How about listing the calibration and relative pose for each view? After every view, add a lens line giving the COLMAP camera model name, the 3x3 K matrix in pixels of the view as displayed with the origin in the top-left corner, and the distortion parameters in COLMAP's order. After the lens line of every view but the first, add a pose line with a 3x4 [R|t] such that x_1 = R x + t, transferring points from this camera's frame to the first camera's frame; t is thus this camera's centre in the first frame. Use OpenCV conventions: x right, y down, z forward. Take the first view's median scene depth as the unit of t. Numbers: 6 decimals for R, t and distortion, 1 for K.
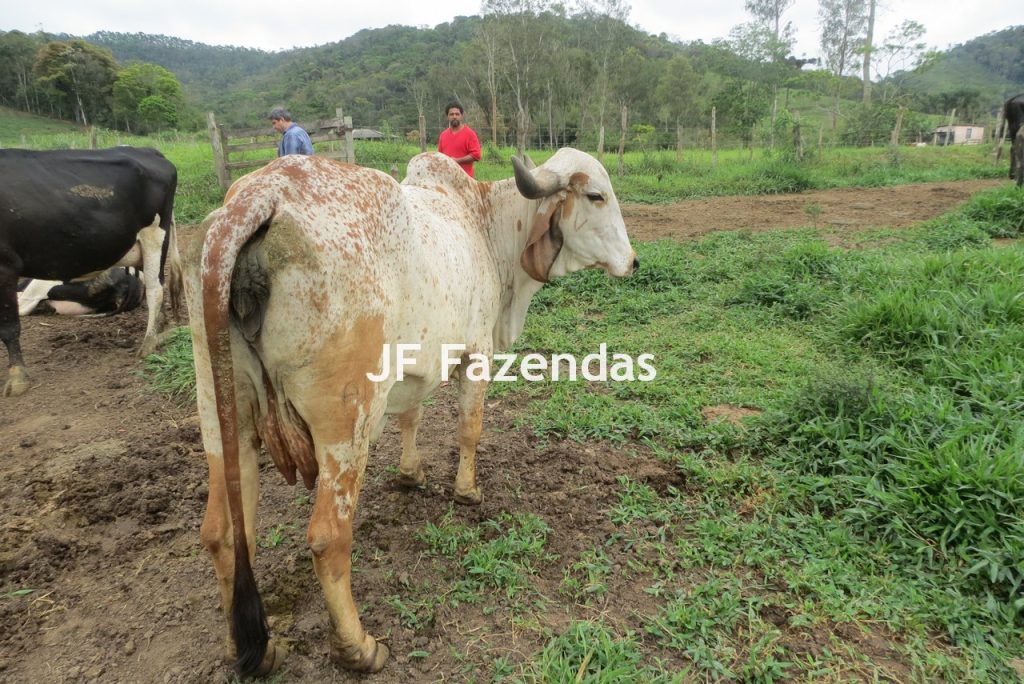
lens RADIAL K [[726.3, 0, 509.0], [0, 726.3, 344.7], [0, 0, 1]] dist [-0.040192, 0.023408]
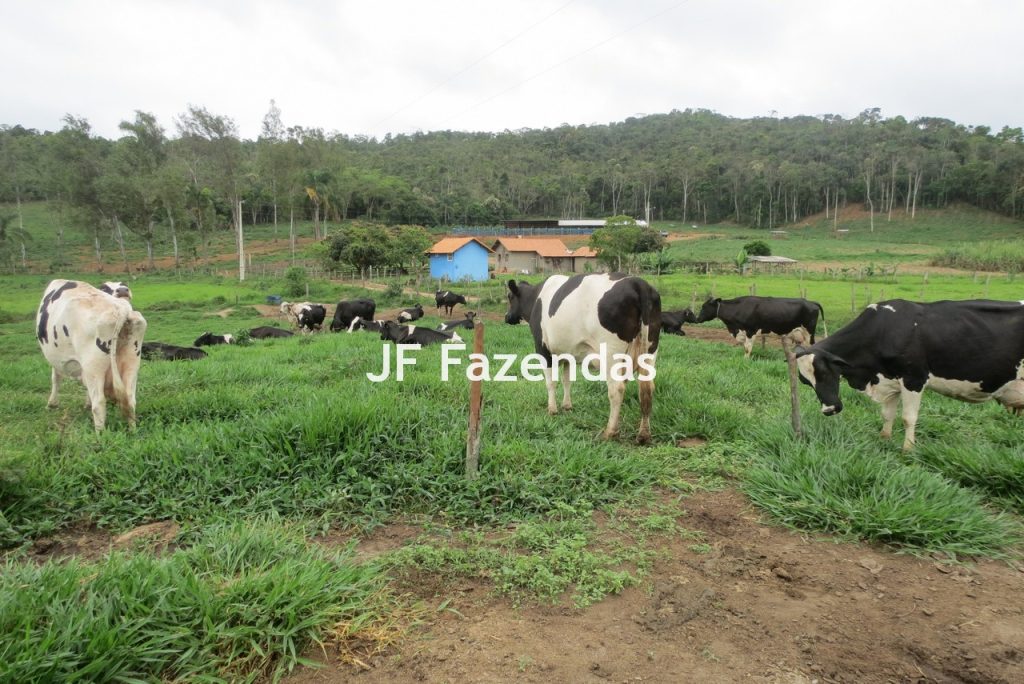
lens RADIAL K [[726.3, 0, 509.1], [0, 726.3, 344.8], [0, 0, 1]] dist [-0.040192, 0.023408]
pose [[0.264765, 0.126362, -0.955998, 0.197465], [-0.241537, 0.968465, 0.061115, -0.017137], [0.933573, 0.214728, 0.286937, 0.007425]]
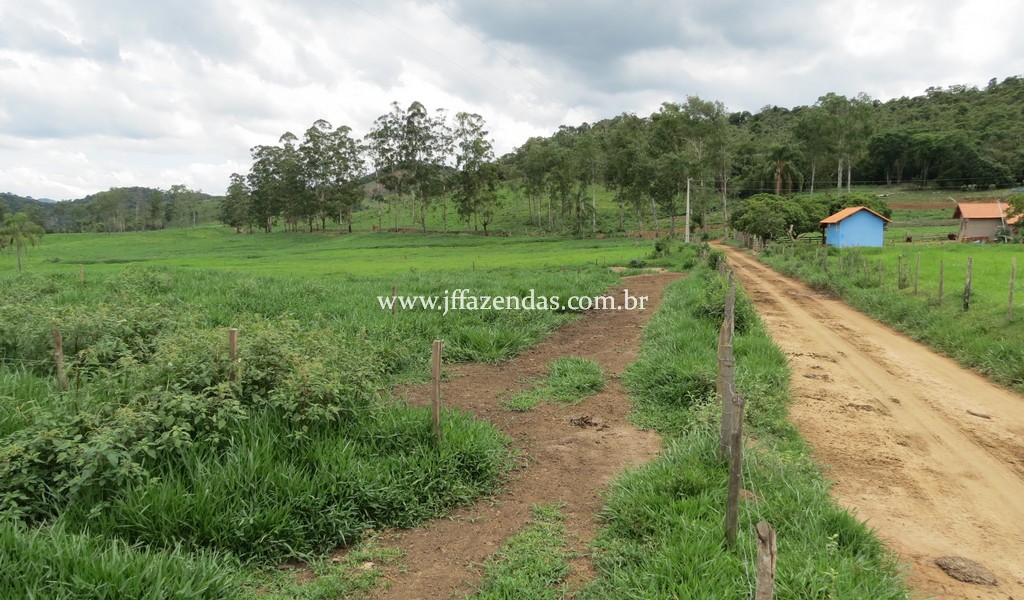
lens RADIAL K [[728.0, 0, 513.7], [0, 728.0, 299.1], [0, 0, 1]] dist [-0.033137, 0.015953]
pose [[-0.502635, 0.103677, -0.858259, 0.240581], [-0.195028, 0.953591, 0.229410, -0.053335], [0.842213, 0.282694, -0.459088, 0.136542]]
